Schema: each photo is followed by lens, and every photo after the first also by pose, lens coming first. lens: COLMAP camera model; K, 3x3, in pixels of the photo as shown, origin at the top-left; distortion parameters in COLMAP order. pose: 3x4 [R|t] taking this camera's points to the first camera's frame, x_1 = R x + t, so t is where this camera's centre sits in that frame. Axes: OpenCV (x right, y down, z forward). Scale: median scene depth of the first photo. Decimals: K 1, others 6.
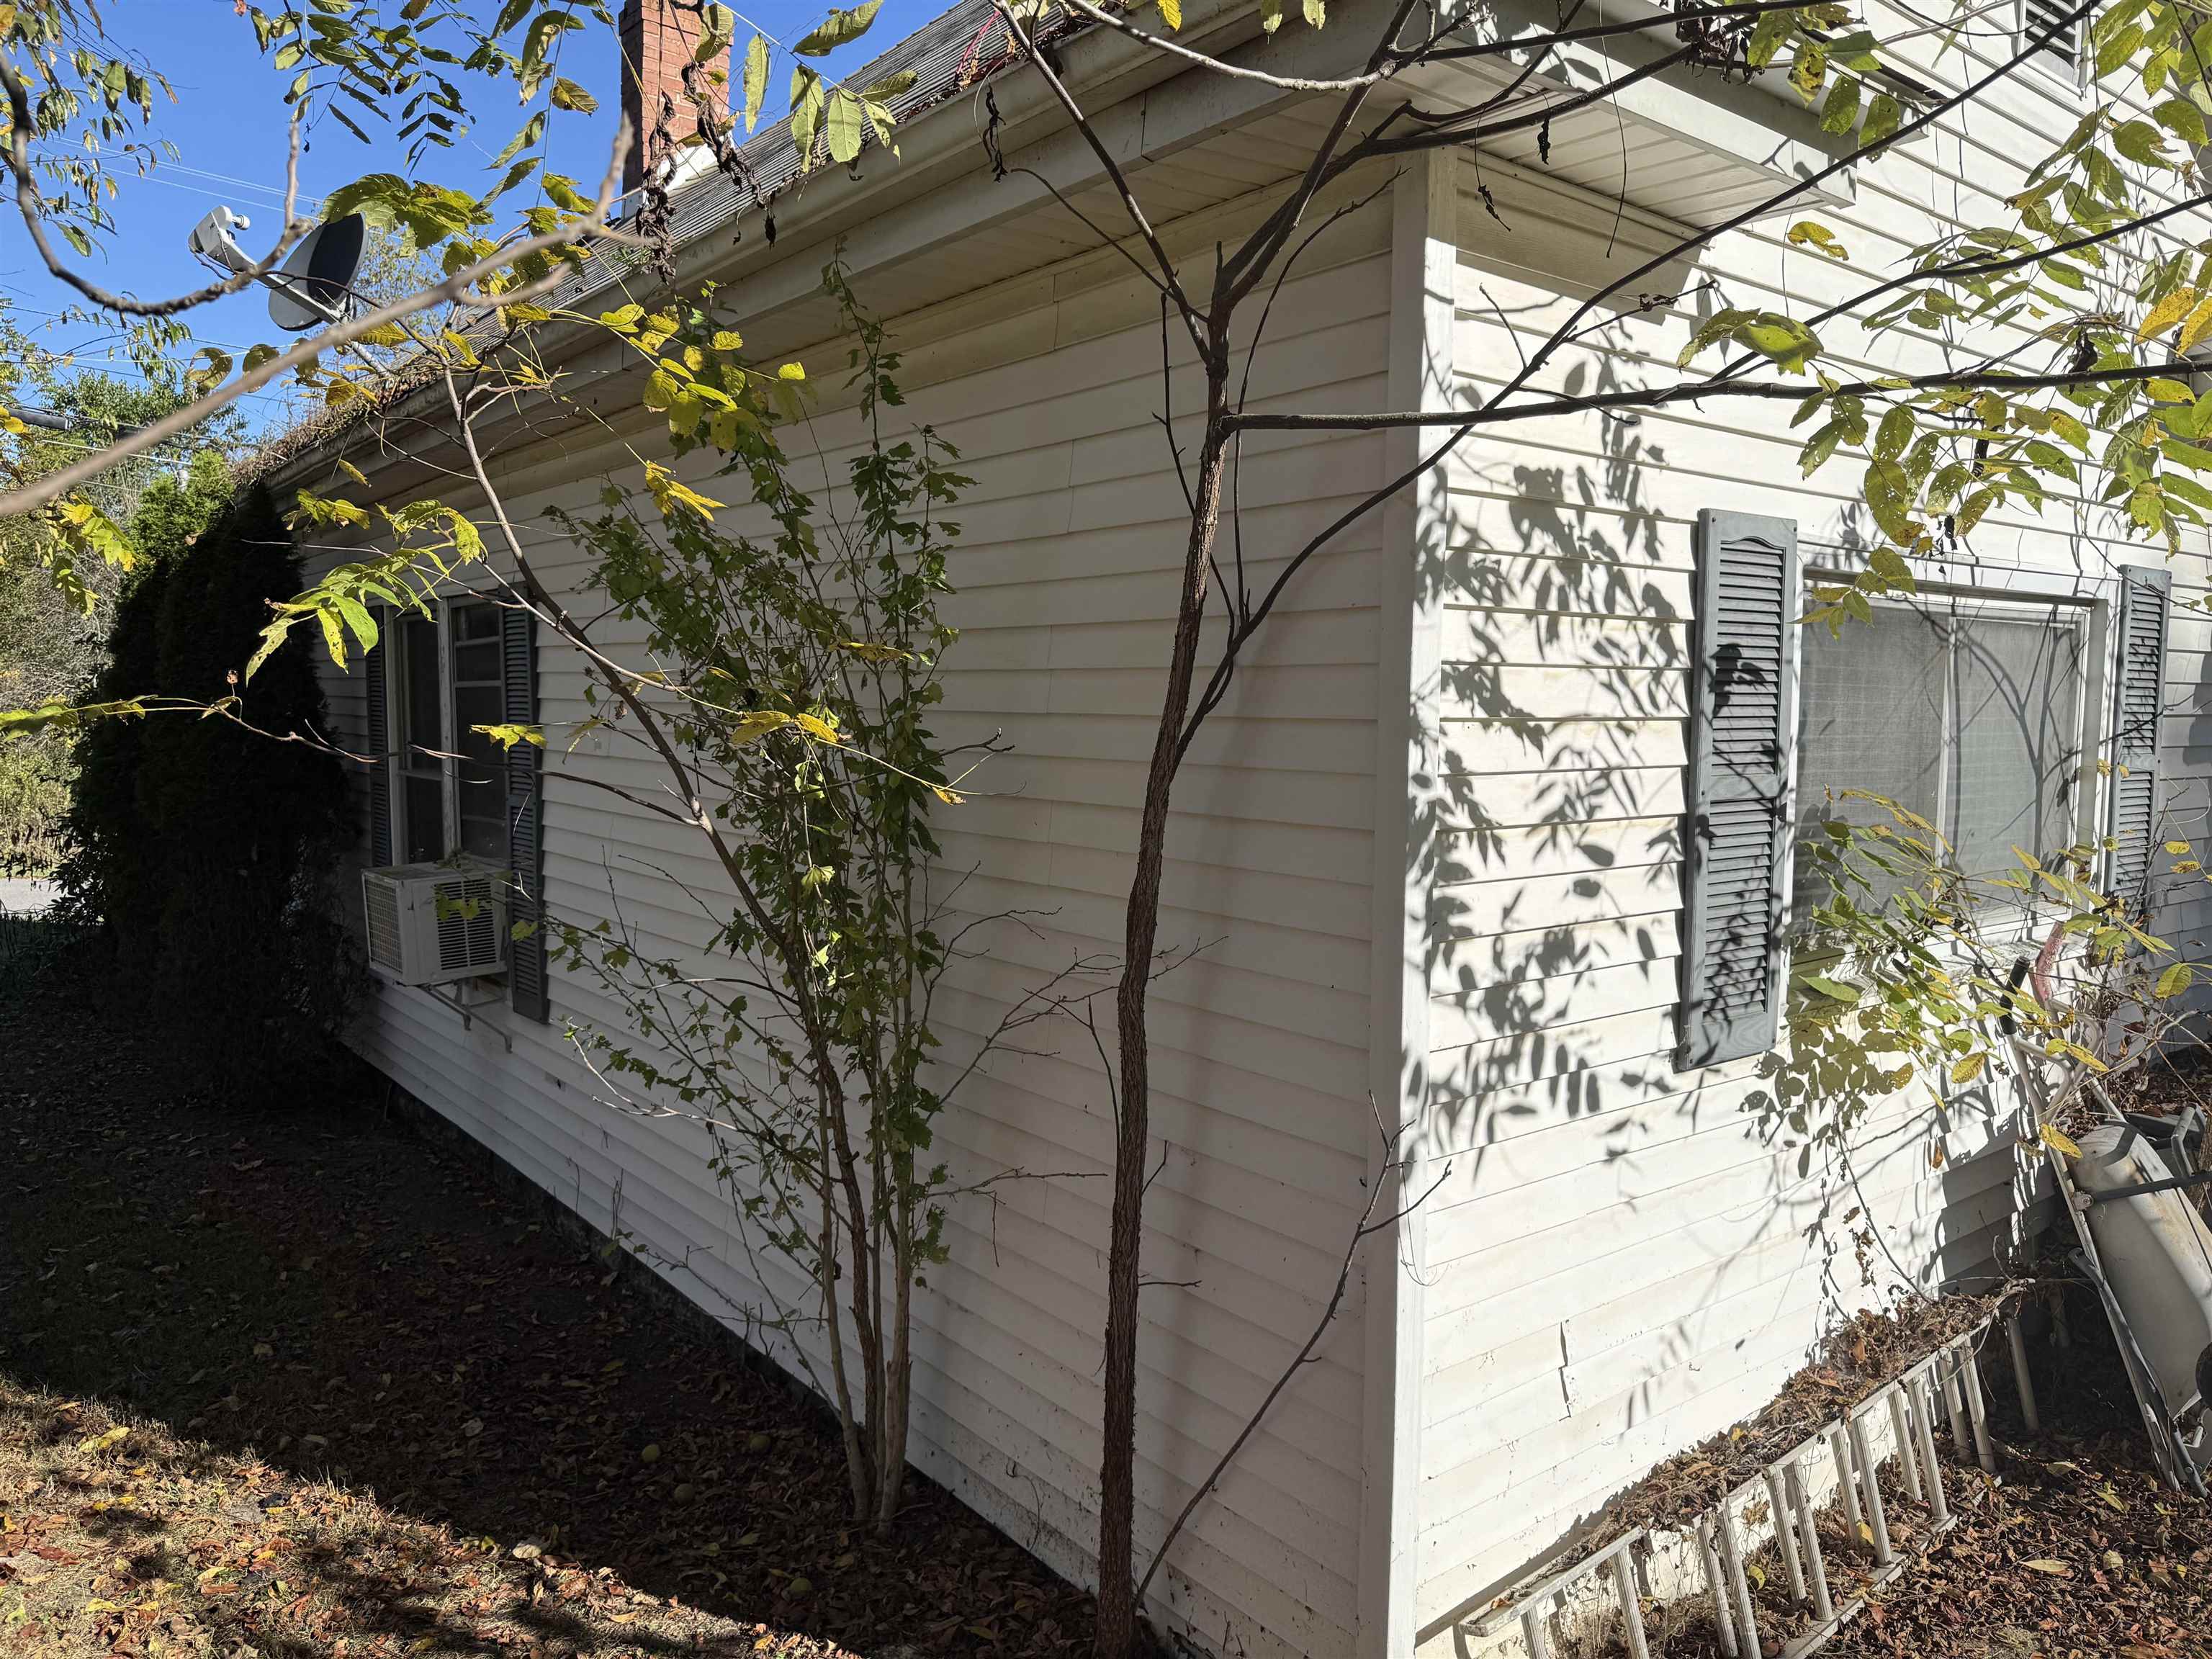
lens RADIAL K [[1589.7, 0, 1110.0], [0, 1589.7, 831.0], [0, 0, 1]] dist [0.046862, -0.071425]
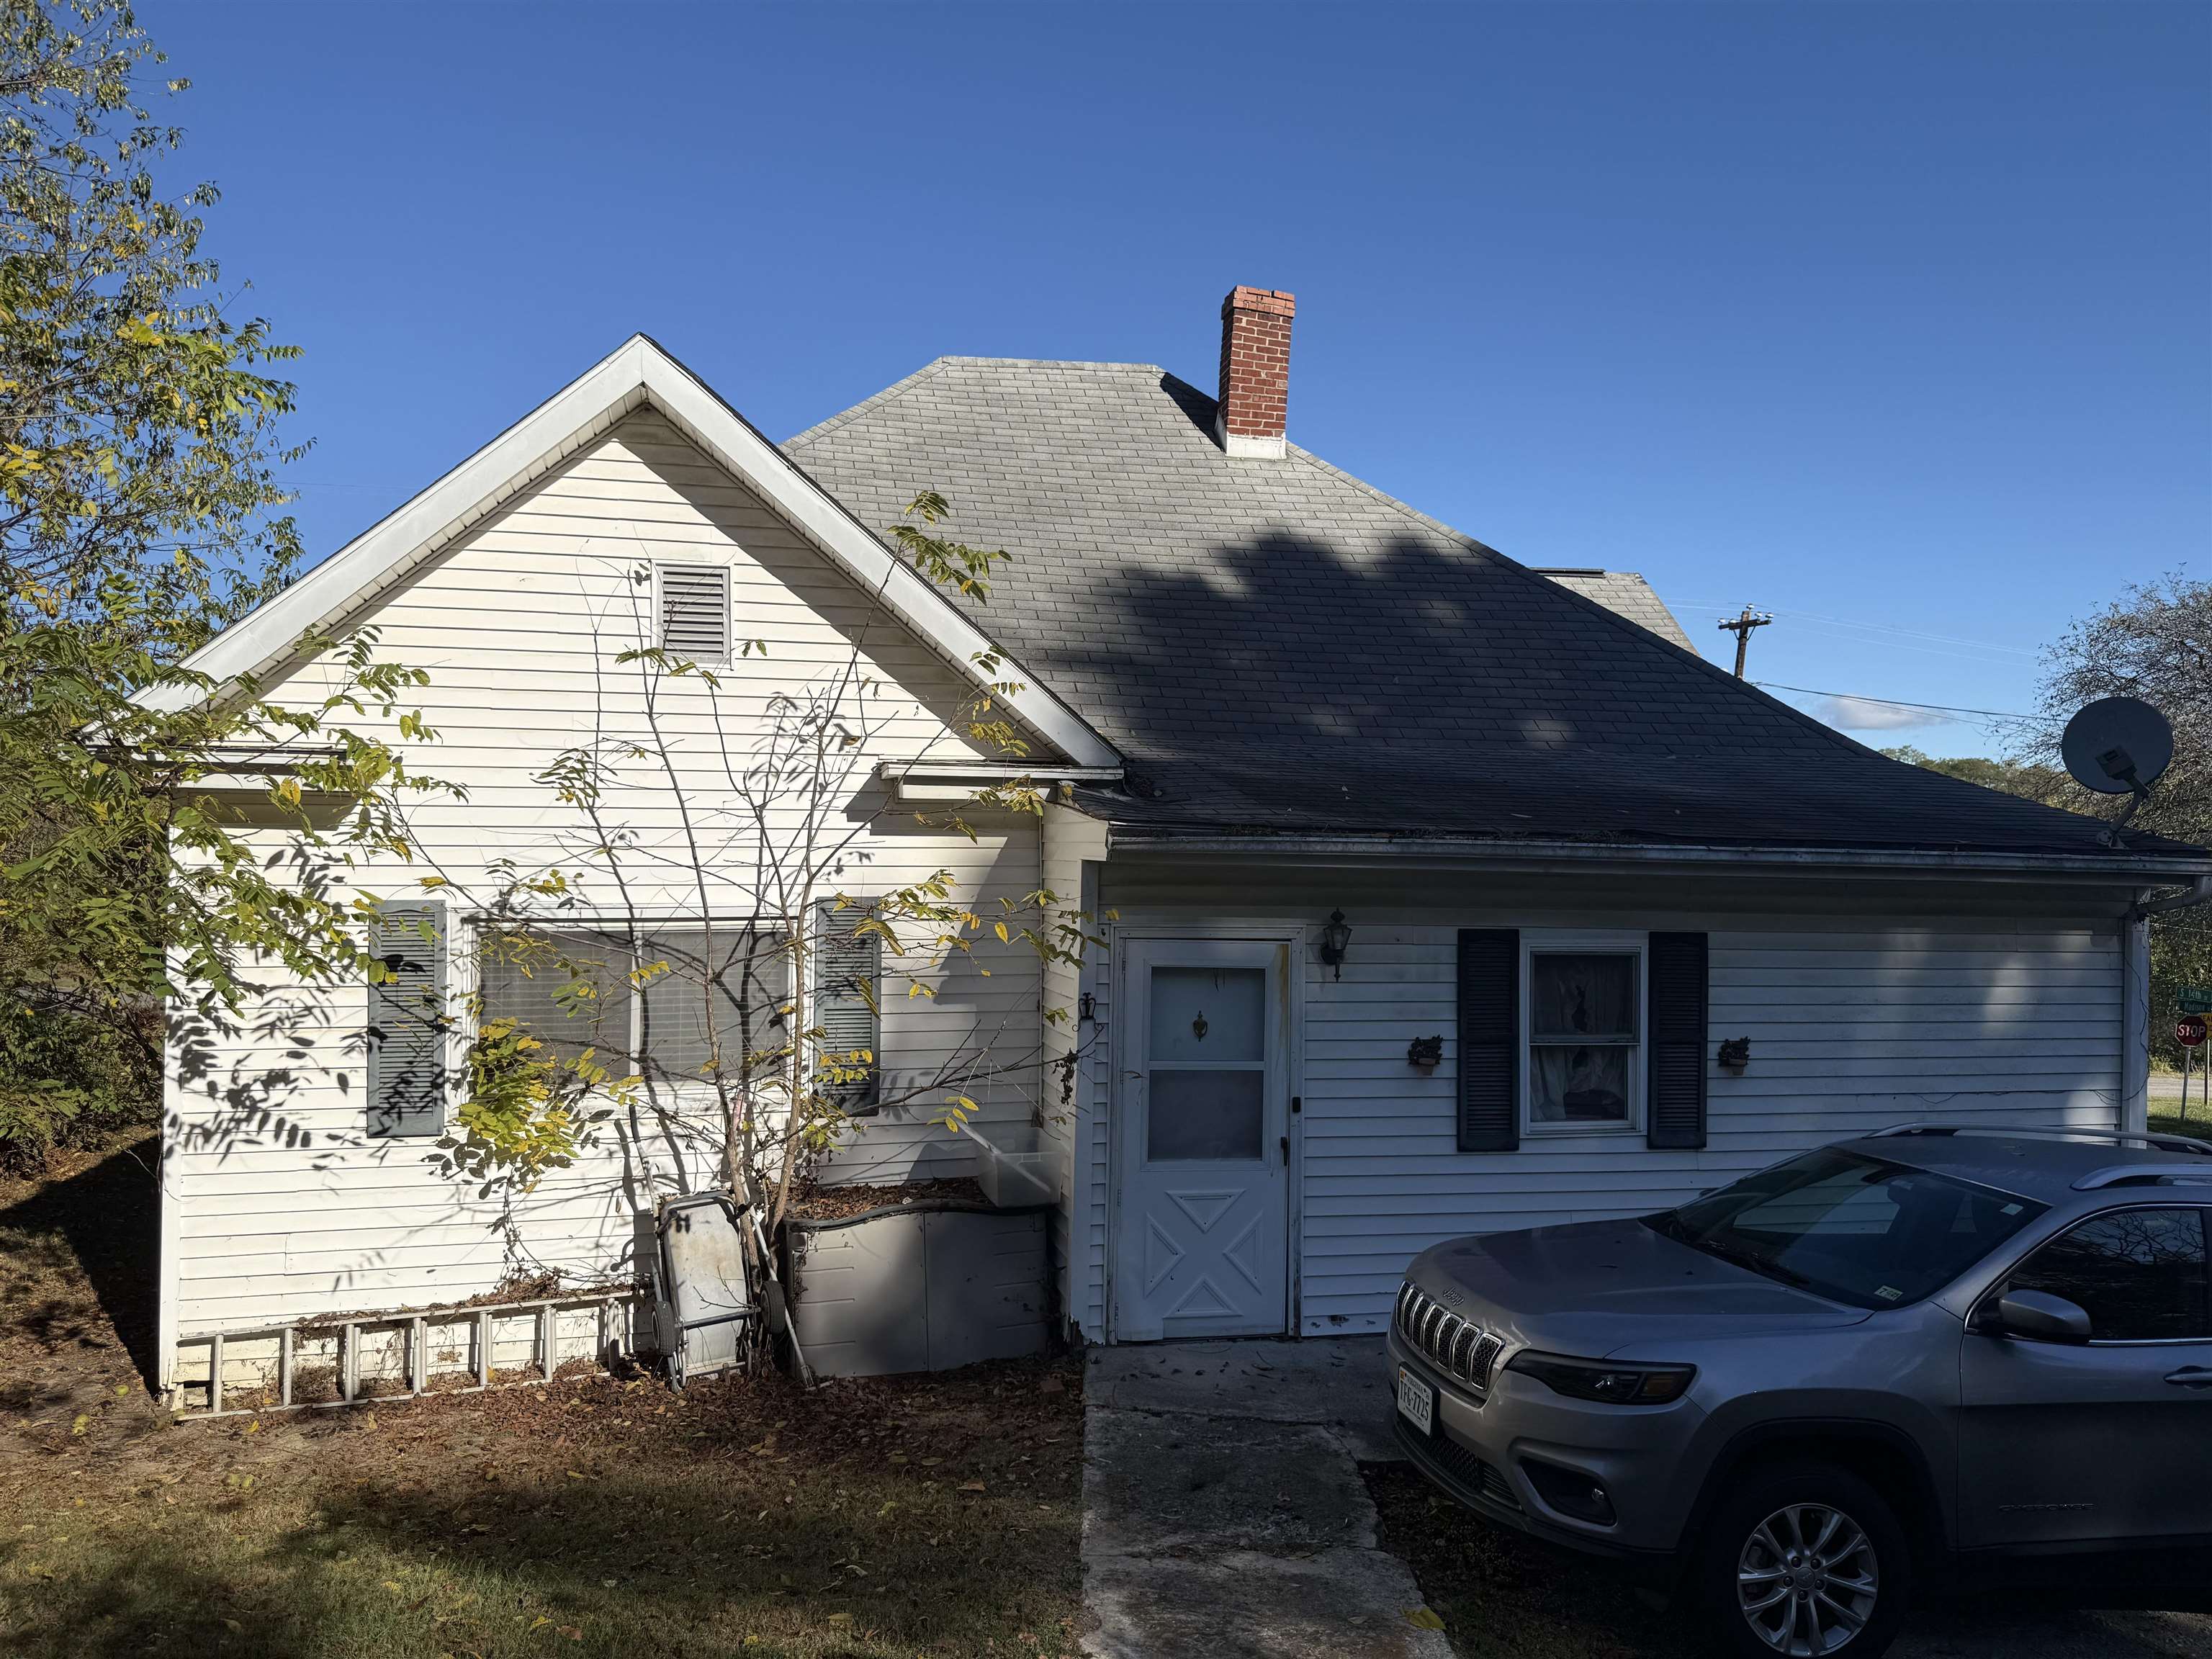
lens RADIAL K [[1589.7, 0, 1103.2], [0, 1589.7, 807.4], [0, 0, 1]] dist [0.046862, -0.071425]
pose [[0.902645, -0.020180, -0.429913, 2.557370], [-0.032370, 0.992888, -0.114570, -0.103936], [0.429167, 0.117332, 0.895572, -0.755062]]
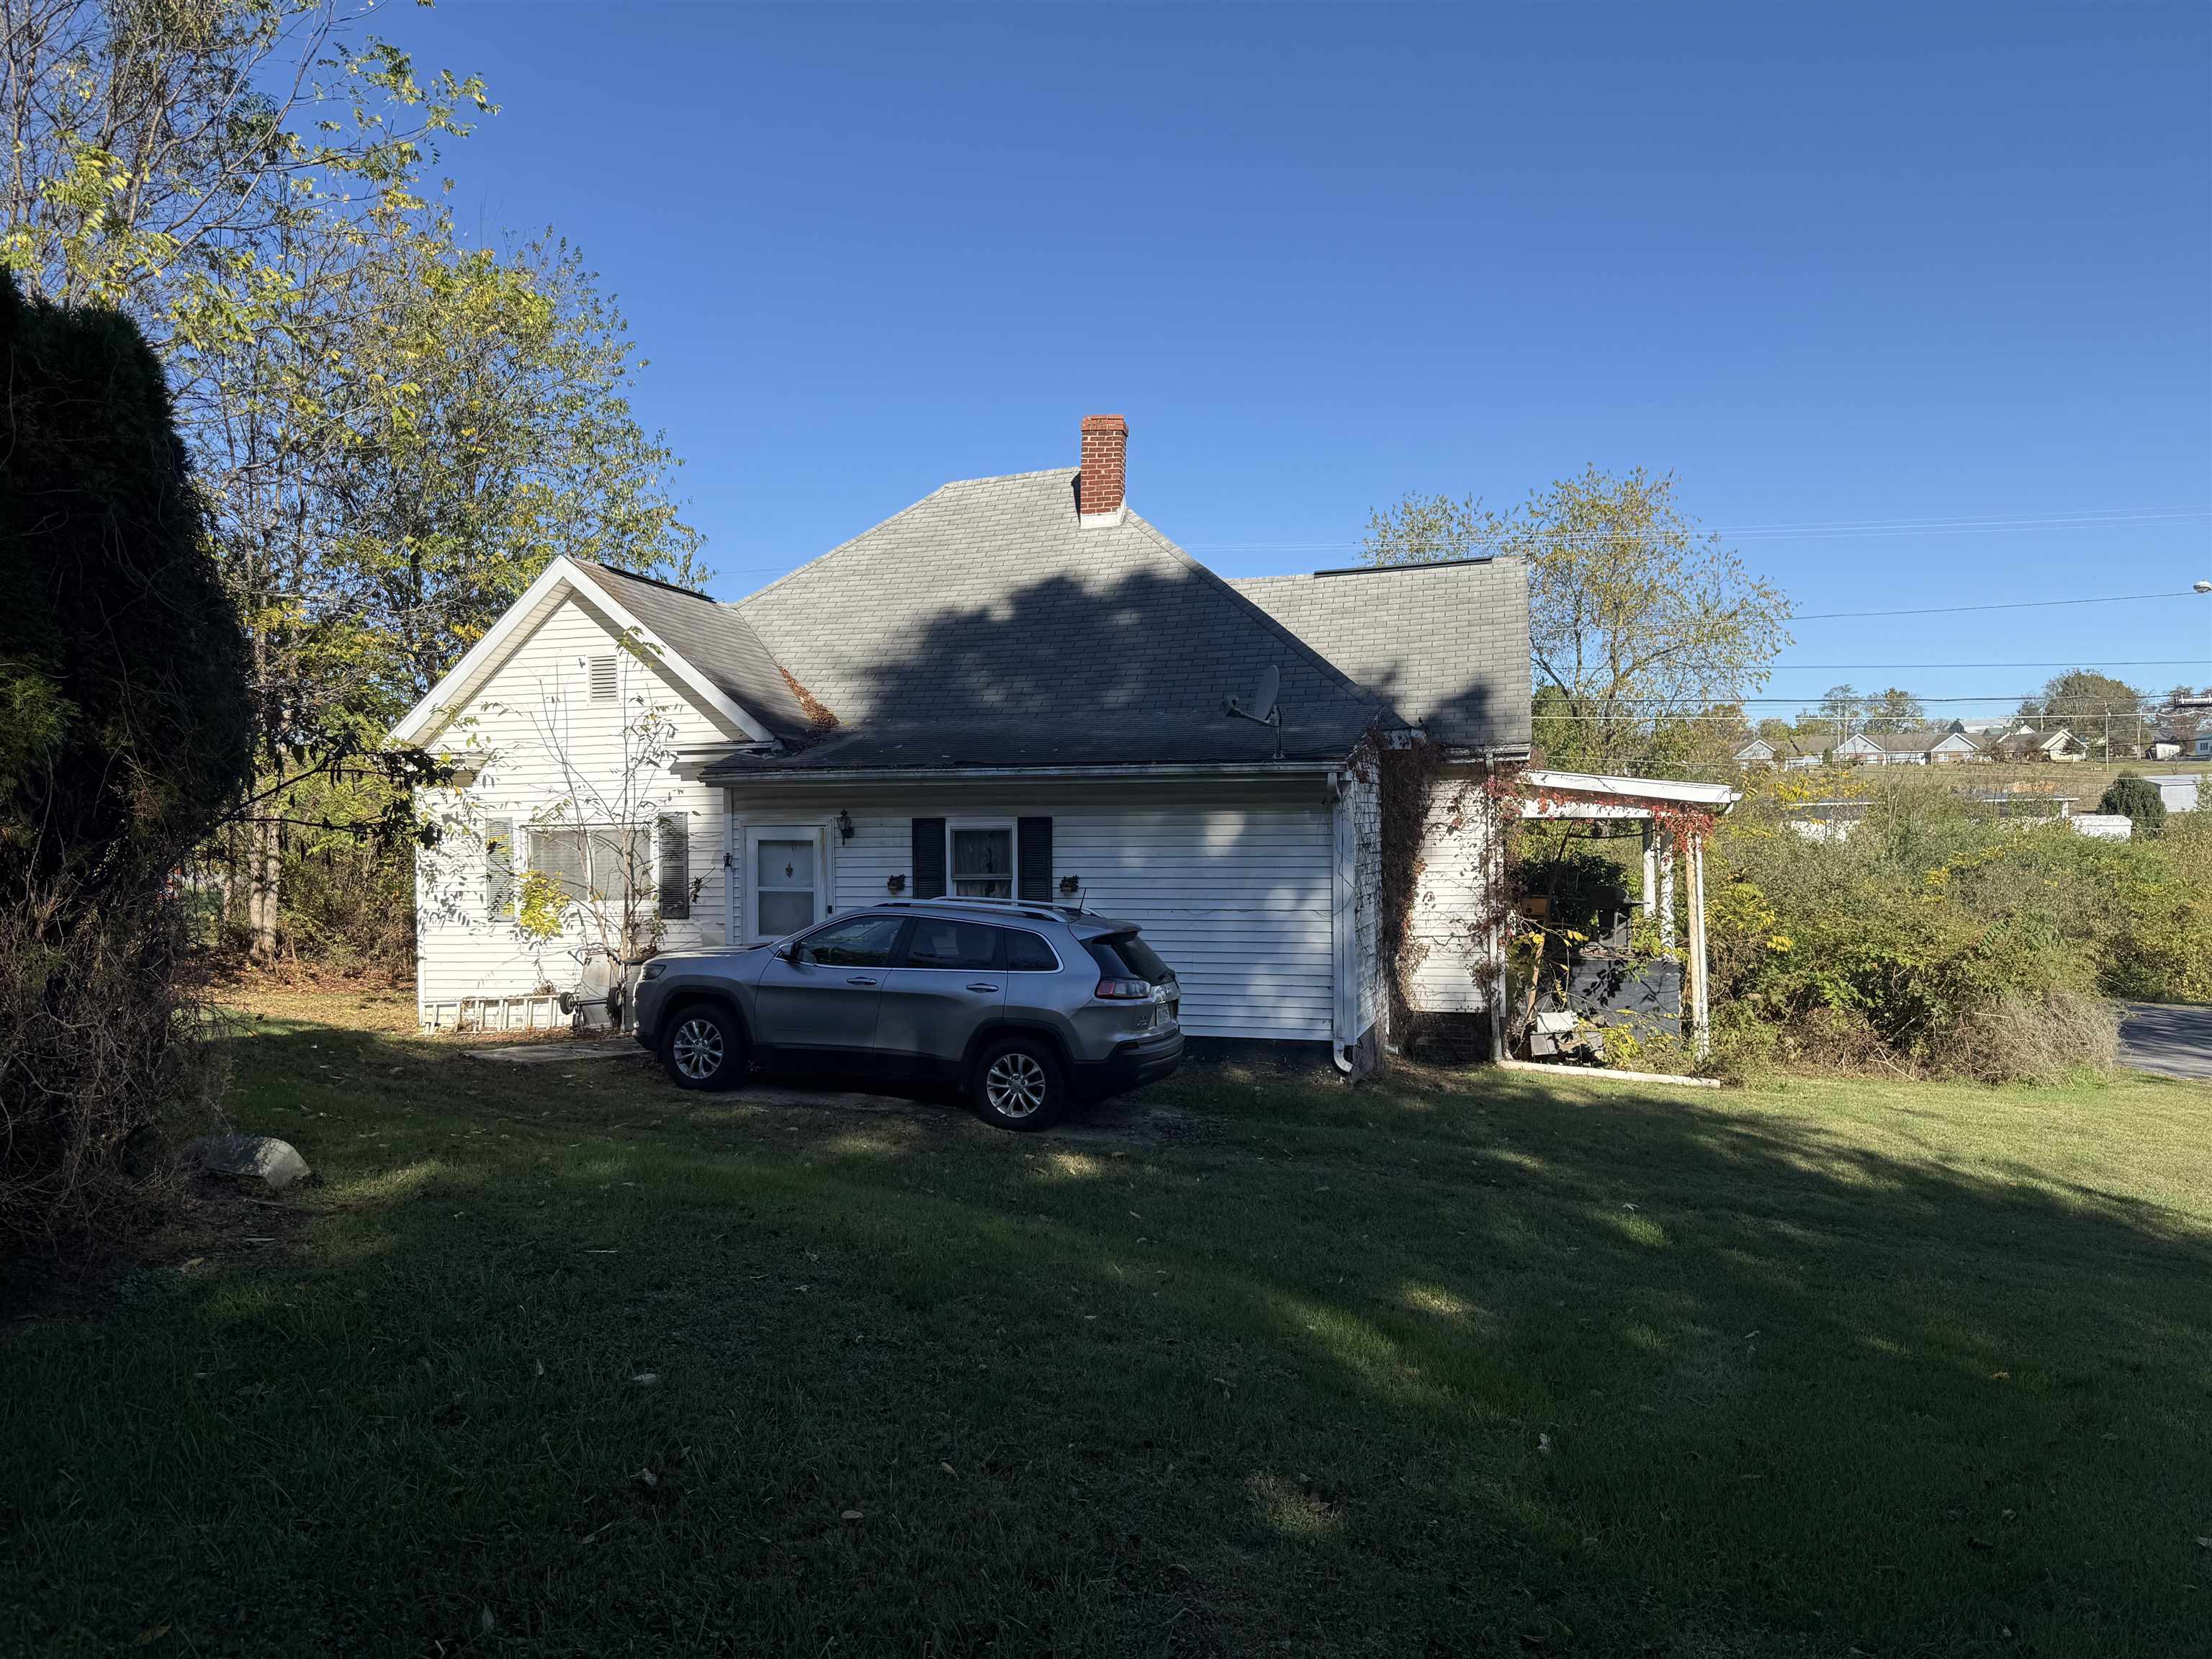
lens RADIAL K [[1589.7, 0, 1111.0], [0, 1589.7, 836.4], [0, 0, 1]] dist [0.046862, -0.071425]
pose [[0.588390, -0.027467, -0.808110, 6.429490], [-0.042710, 0.996972, -0.064983, 0.134602], [0.807448, 0.072750, 0.585436, -0.507631]]
